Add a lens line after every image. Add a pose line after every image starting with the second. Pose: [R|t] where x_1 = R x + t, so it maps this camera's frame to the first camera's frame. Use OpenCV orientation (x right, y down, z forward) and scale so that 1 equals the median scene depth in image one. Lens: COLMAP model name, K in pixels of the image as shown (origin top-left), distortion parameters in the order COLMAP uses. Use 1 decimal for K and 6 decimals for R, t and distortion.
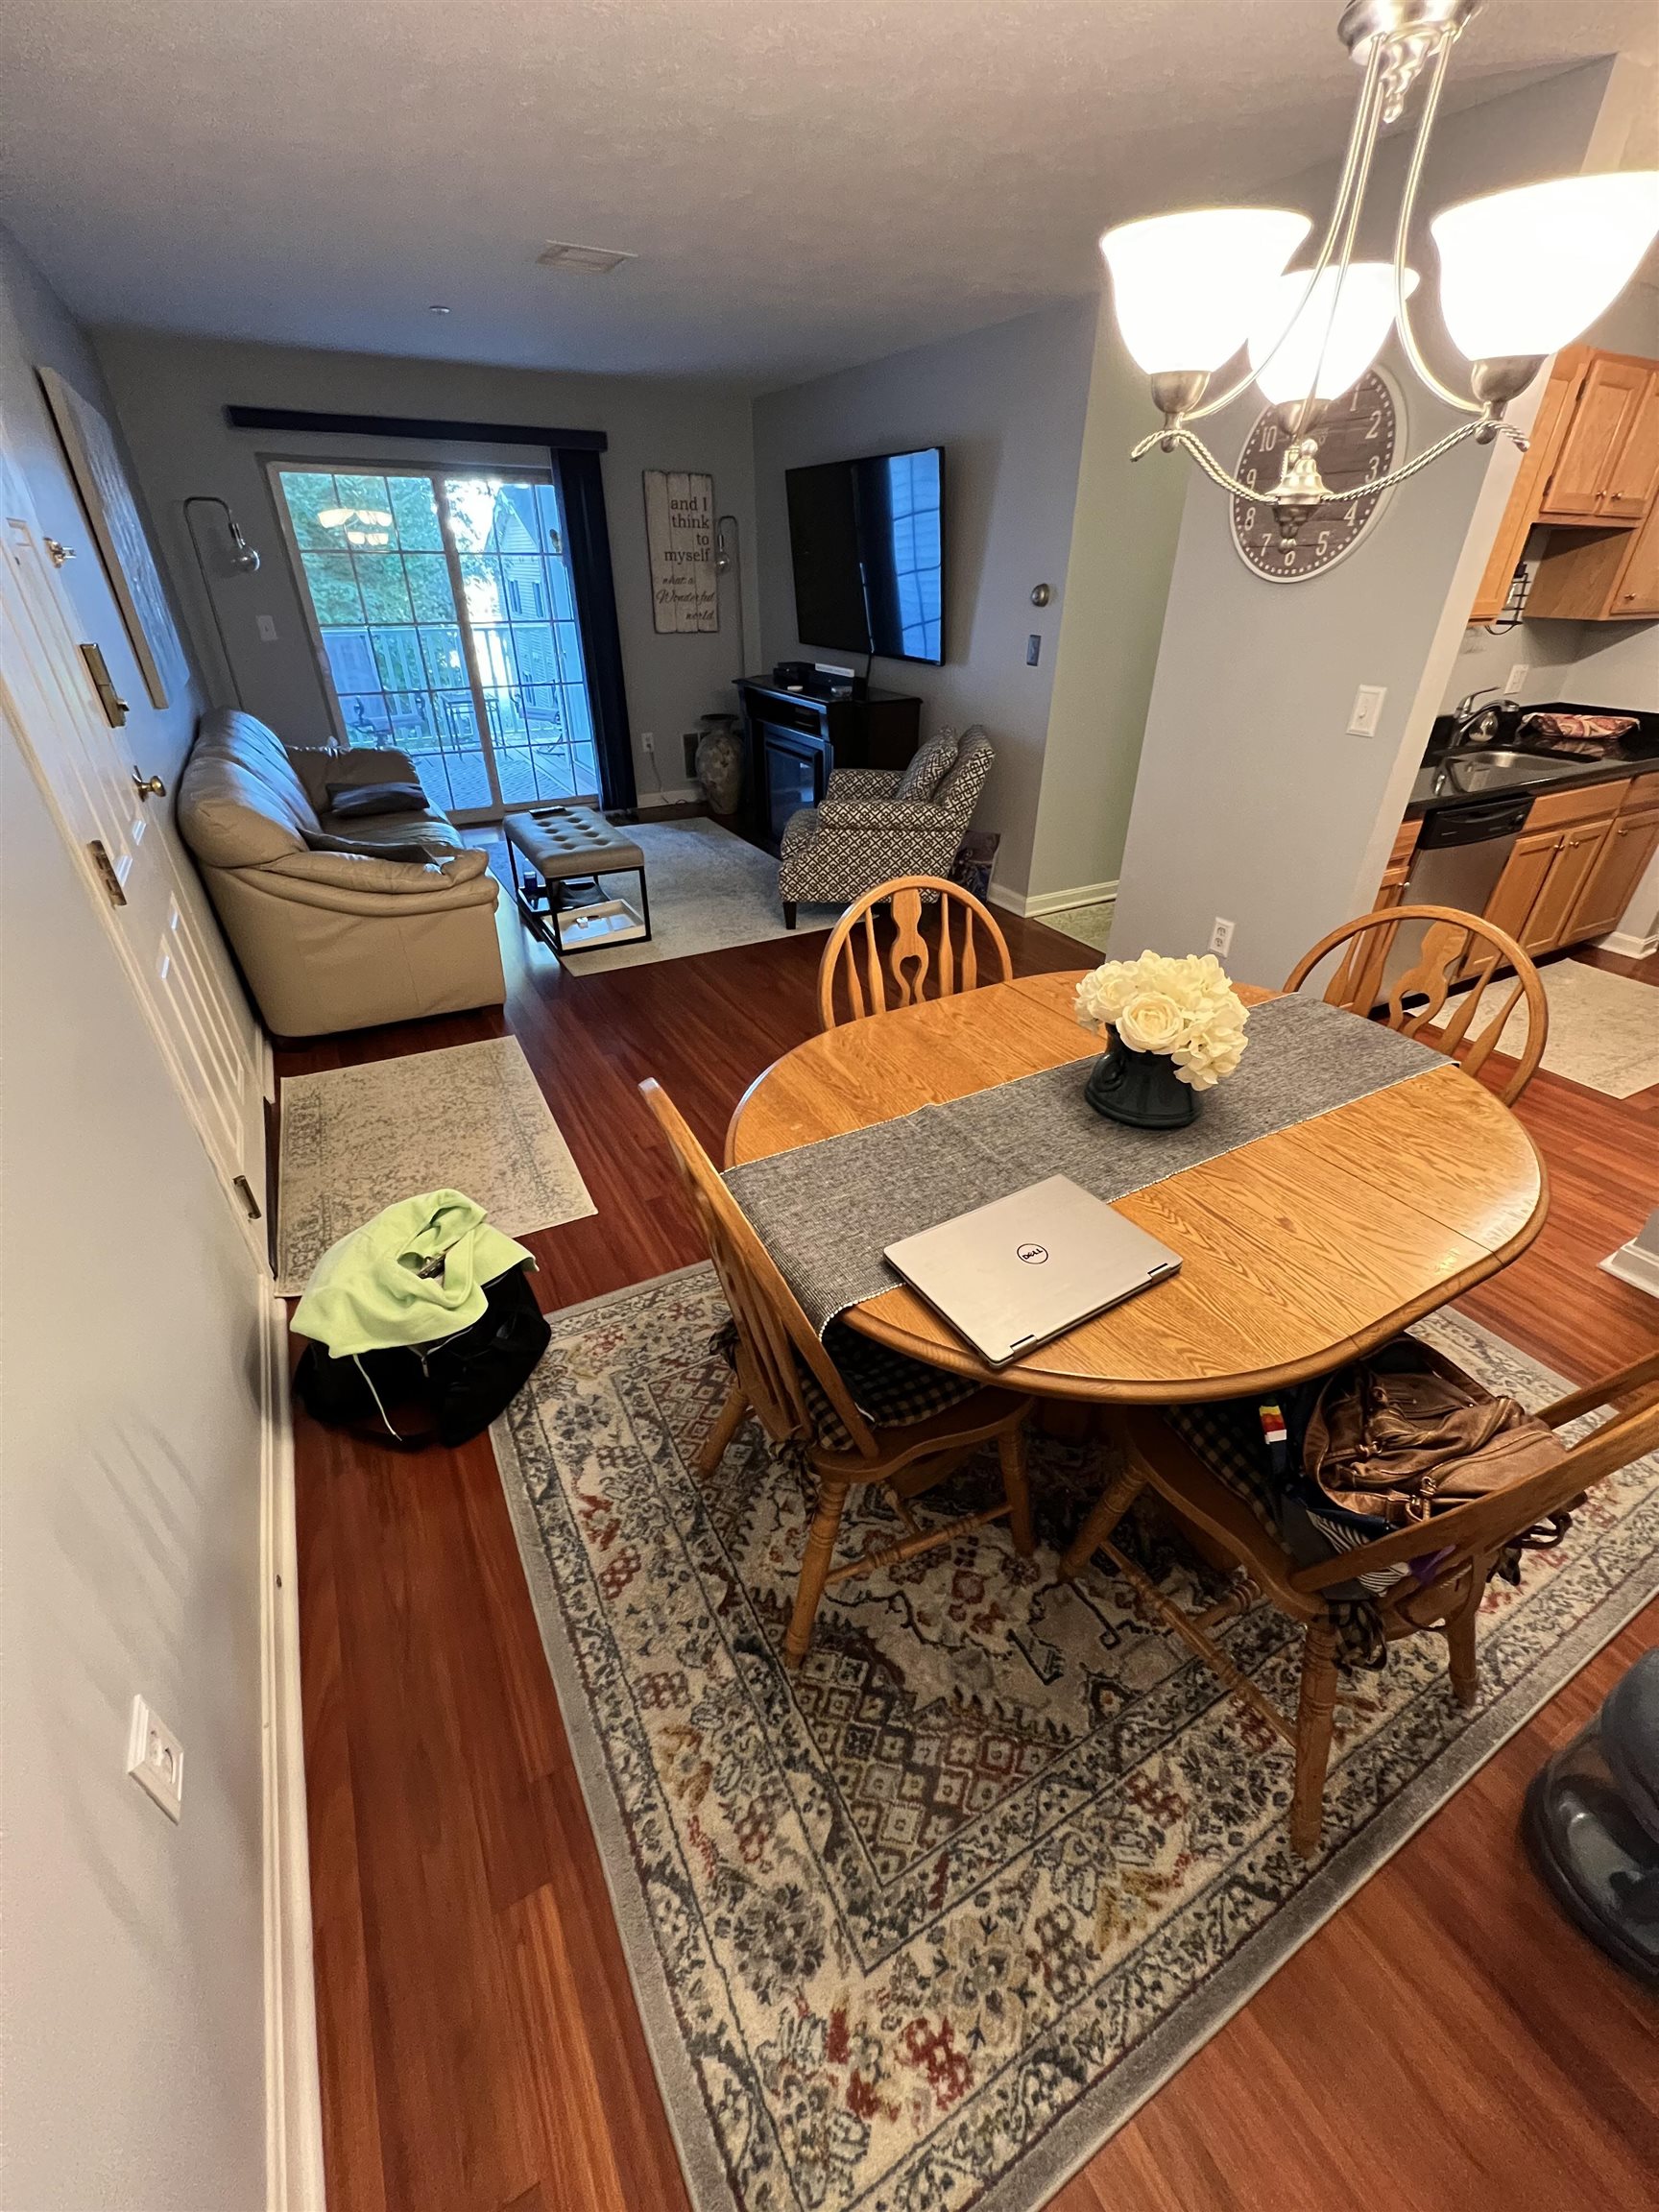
lens RADIAL K [[885.4, 0, 832.5], [0, 885.4, 1104.9], [0, 0, 1]] dist [-0.003029, 0.000663]
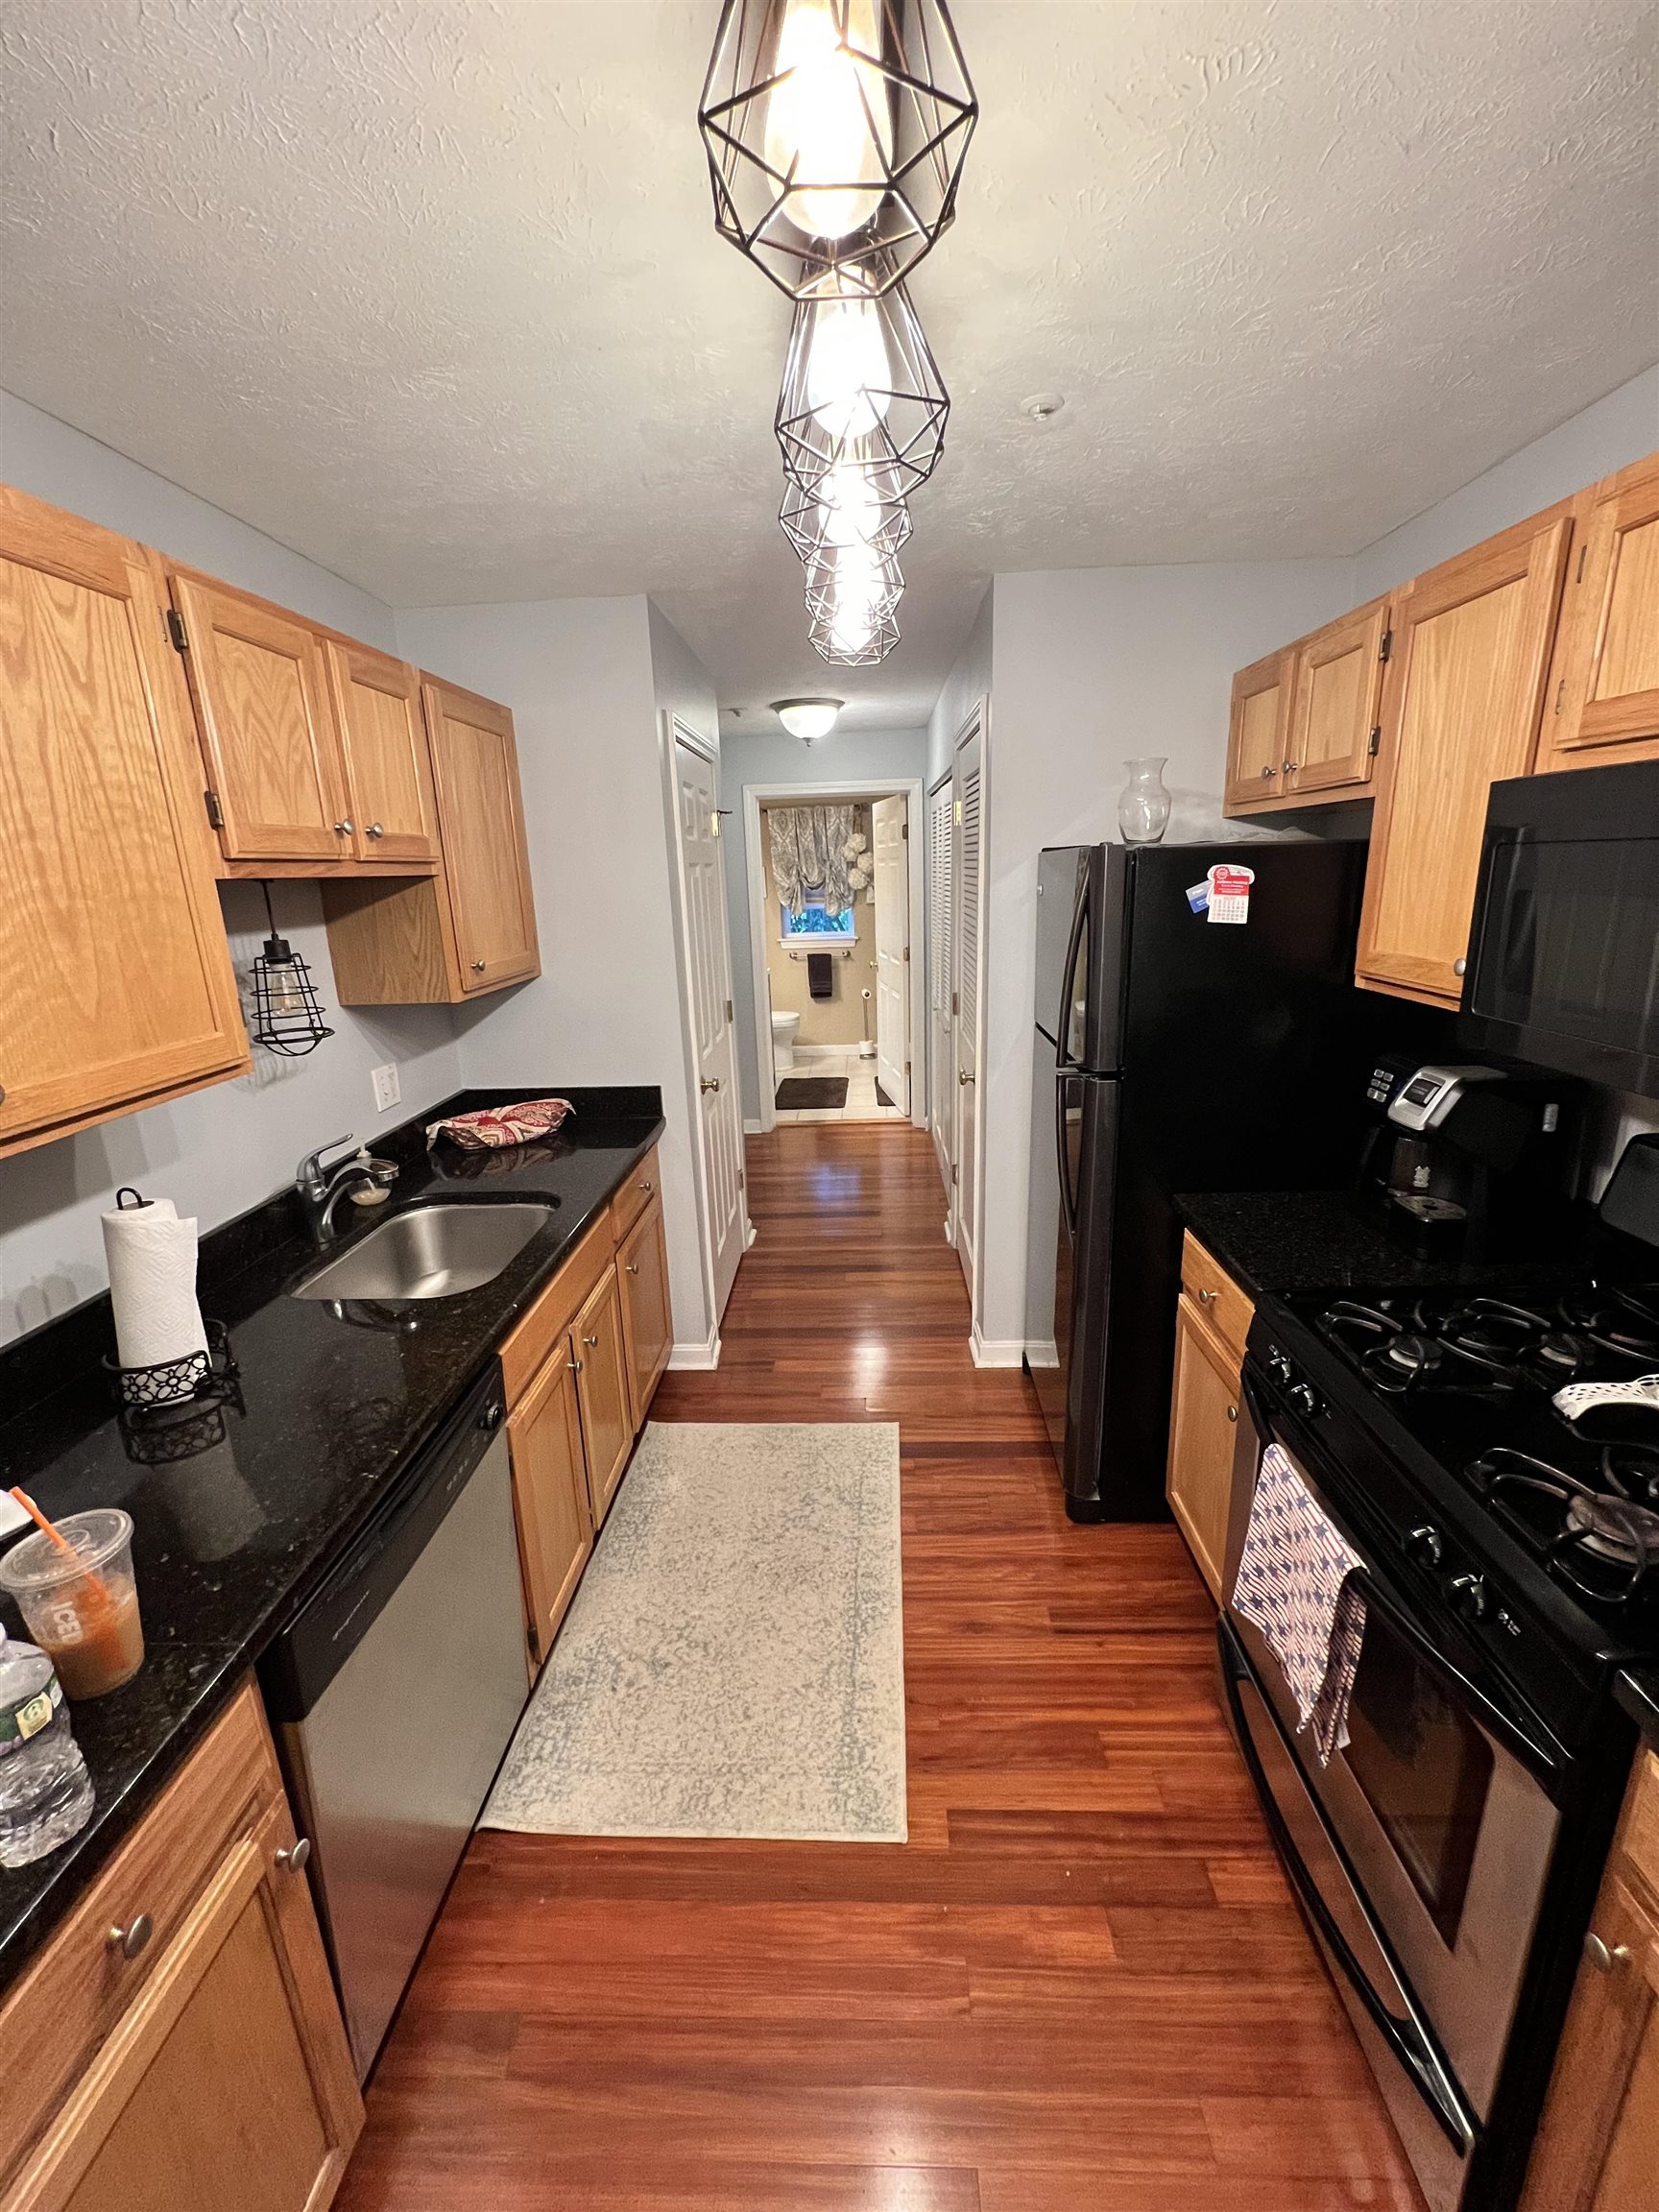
lens RADIAL K [[885.4, 0, 832.5], [0, 885.4, 1104.9], [0, 0, 1]] dist [-0.003029, 0.000663]
pose [[0.519007, -0.237649, 0.821069, 0.412734], [0.476320, 0.878017, -0.046955, -0.284989], [-0.709754, 0.415462, 0.568894, 0.418782]]
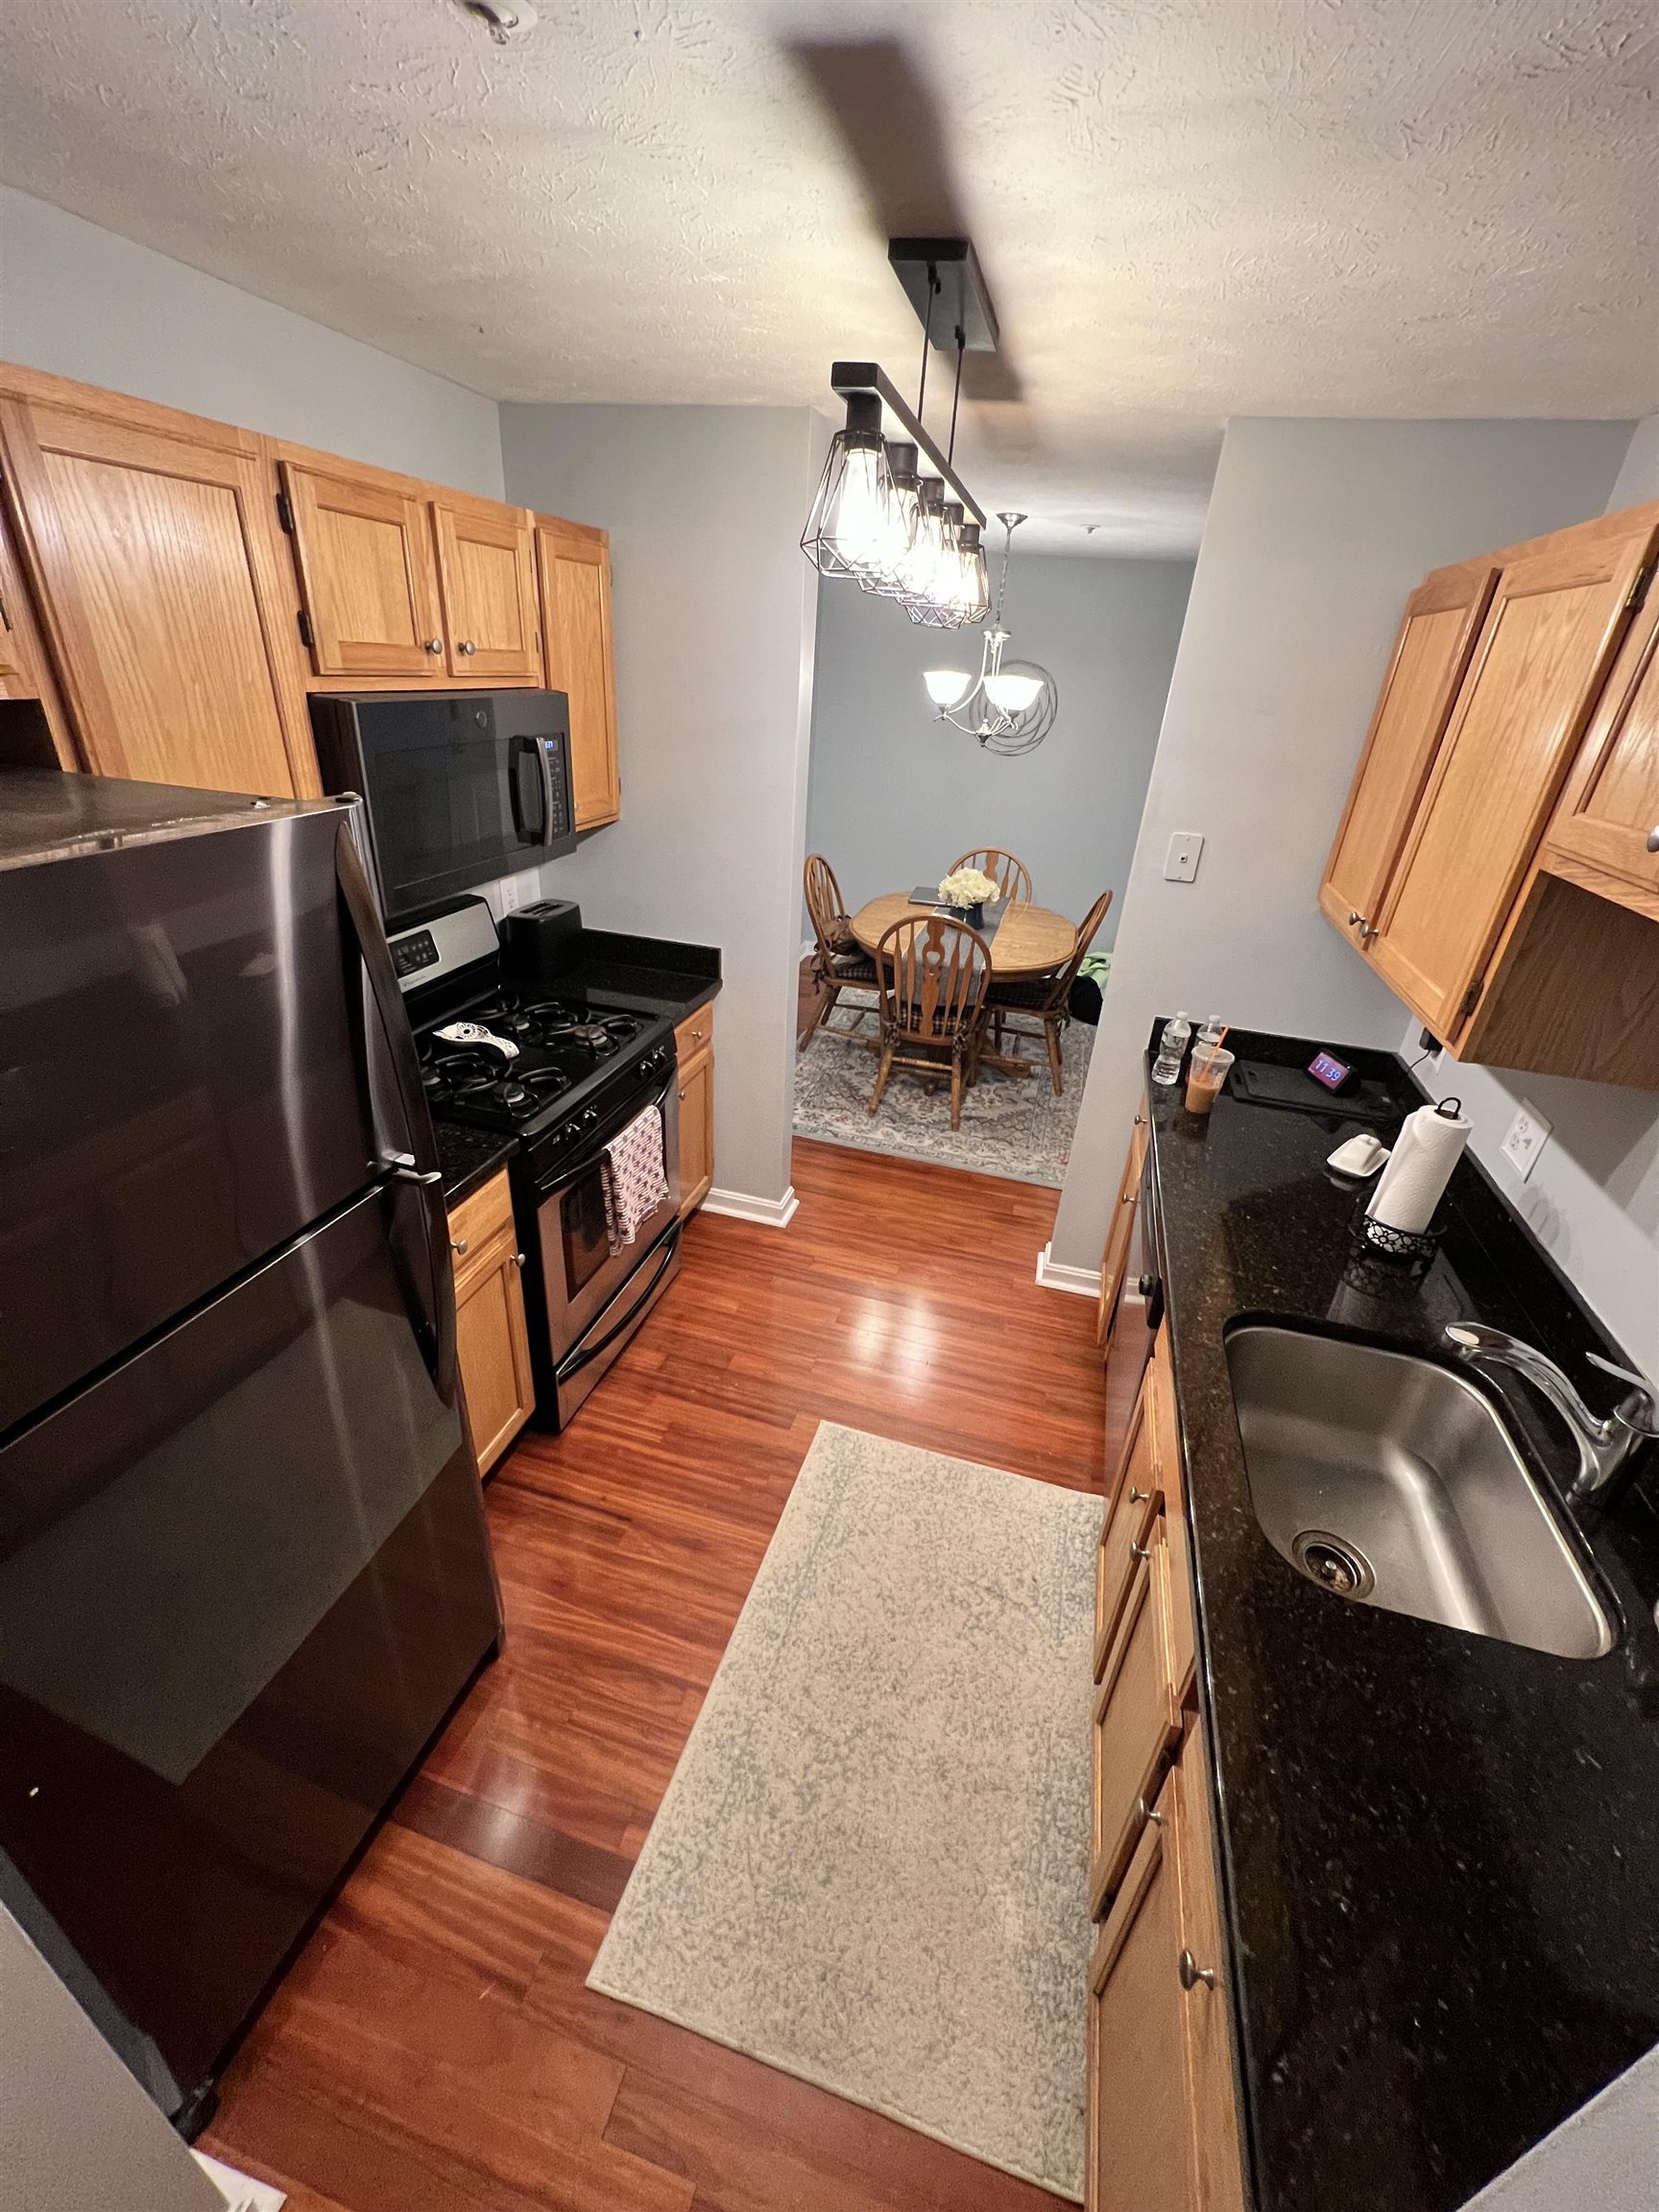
lens RADIAL K [[885.4, 0, 832.5], [0, 885.4, 1104.9], [0, 0, 1]] dist [-0.003029, 0.000663]
pose [[-0.703472, 0.278885, -0.653721, 1.002174], [-0.424815, 0.572408, 0.701342, -0.558583], [0.569789, 0.771085, -0.284198, 0.759575]]
